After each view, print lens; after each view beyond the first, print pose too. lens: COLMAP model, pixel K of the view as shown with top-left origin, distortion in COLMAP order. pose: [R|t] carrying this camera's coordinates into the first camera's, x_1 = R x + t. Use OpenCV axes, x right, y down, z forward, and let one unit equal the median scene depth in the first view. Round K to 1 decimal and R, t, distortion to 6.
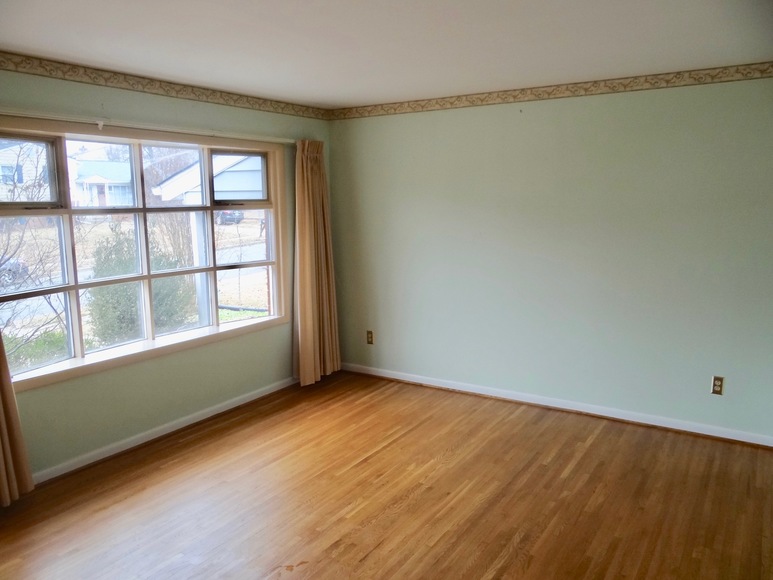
lens RADIAL K [[608.2, 0, 381.6], [0, 608.2, 287.8], [0, 0, 1]] dist [-0.003241, 0.004385]
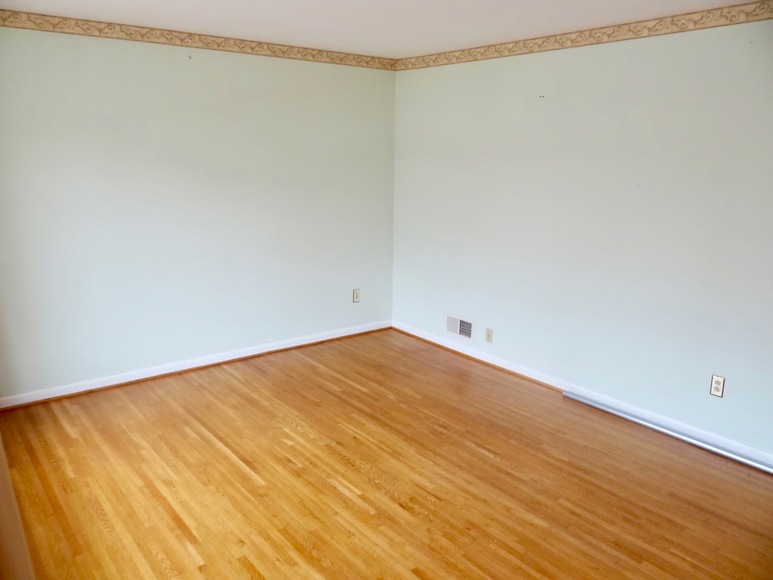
lens RADIAL K [[608.2, 0, 381.6], [0, 608.2, 287.8], [0, 0, 1]] dist [-0.003241, 0.004385]
pose [[0.331599, -0.197625, 0.922489, -0.659046], [0.124176, 0.978449, 0.164977, -0.070731], [-0.935213, 0.059845, 0.348993, 0.469922]]
